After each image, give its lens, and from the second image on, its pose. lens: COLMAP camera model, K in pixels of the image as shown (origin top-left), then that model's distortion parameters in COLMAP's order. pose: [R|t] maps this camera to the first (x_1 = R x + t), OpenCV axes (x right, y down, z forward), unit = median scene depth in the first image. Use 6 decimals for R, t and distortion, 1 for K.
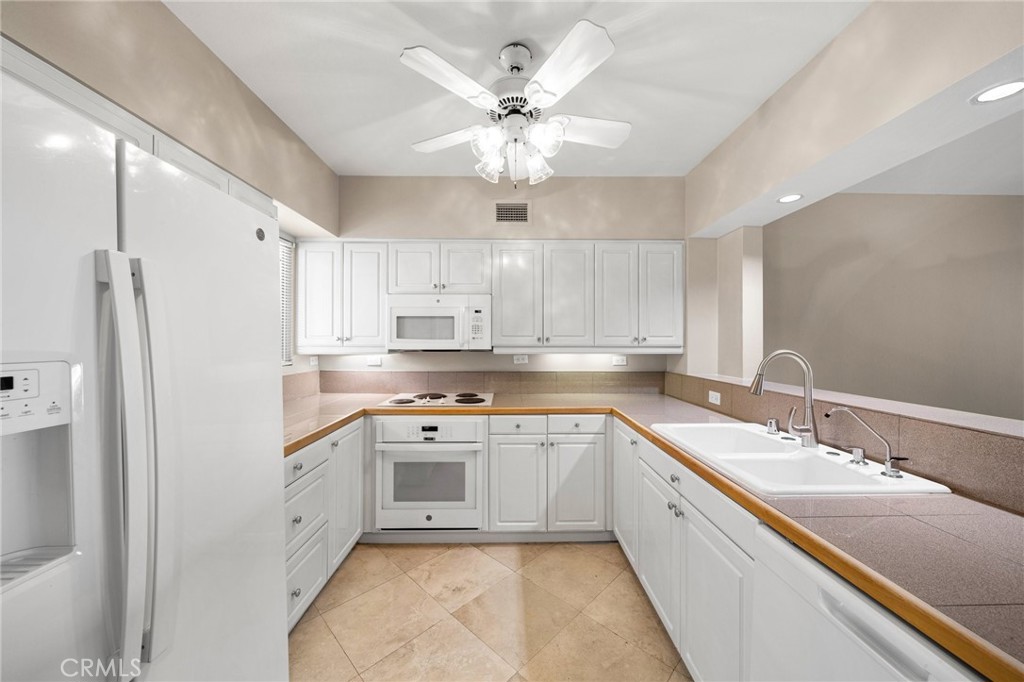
lens RADIAL K [[359.8, 0, 514.0], [0, 359.8, 345.0], [0, 0, 1]] dist [-0.002267, -0.000402]
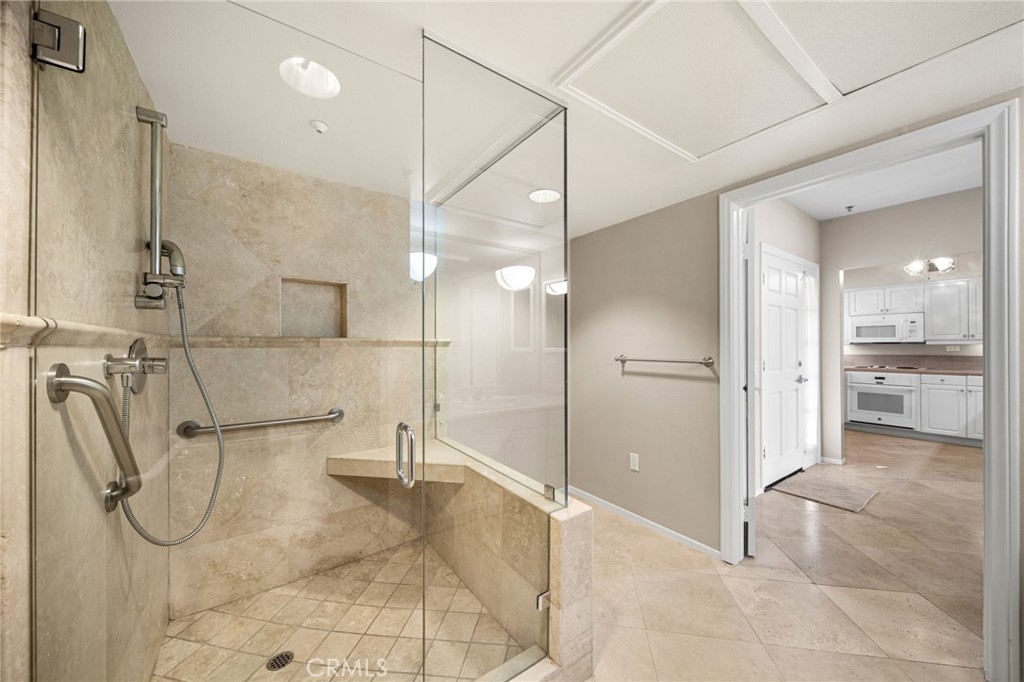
lens RADIAL K [[359.8, 0, 514.1], [0, 359.8, 345.1], [0, 0, 1]] dist [-0.002267, -0.000402]
pose [[0.564887, -0.003959, -0.825159, 0.285108], [0.001154, 0.999991, -0.004008, 0.035531], [0.825168, 0.001312, 0.564886, -1.902566]]
